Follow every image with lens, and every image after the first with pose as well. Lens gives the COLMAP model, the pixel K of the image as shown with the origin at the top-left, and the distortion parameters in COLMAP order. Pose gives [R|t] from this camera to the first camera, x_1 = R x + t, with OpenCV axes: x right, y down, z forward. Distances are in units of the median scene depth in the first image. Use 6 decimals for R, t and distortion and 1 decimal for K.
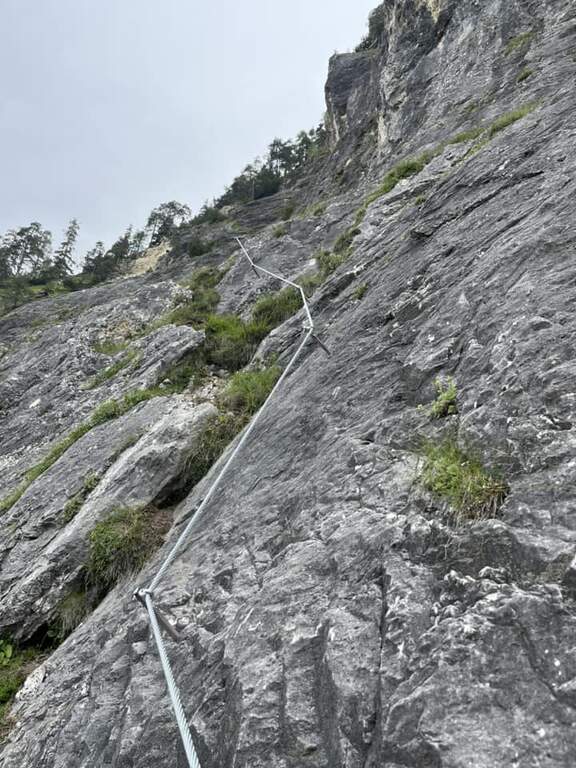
lens RADIAL K [[575.4, 0, 288.0], [0, 575.4, 384.0], [0, 0, 1]] dist [0.065987, -0.093351]
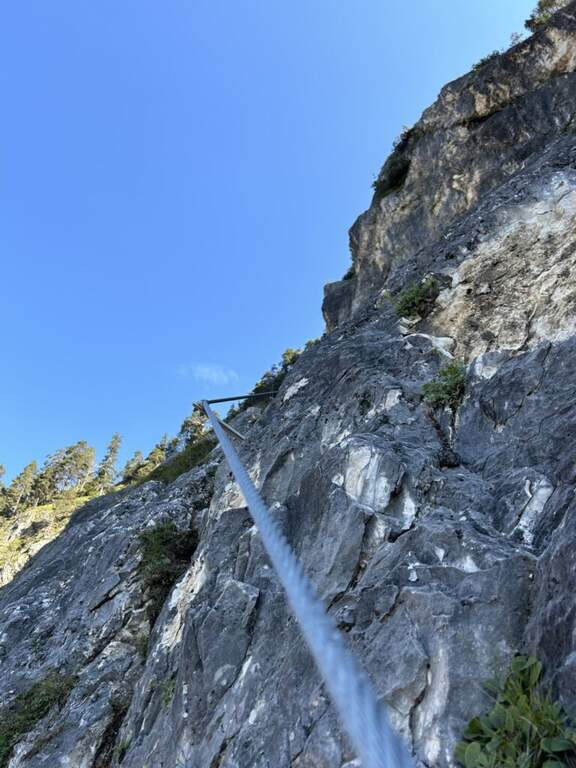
lens RADIAL K [[575.4, 0, 288.0], [0, 575.4, 384.0], [0, 0, 1]] dist [0.065987, -0.093351]
pose [[0.993996, -0.106250, -0.026149, 0.004523], [0.091580, 0.938606, -0.332615, 0.048641], [0.059884, 0.328223, 0.942700, -0.118259]]
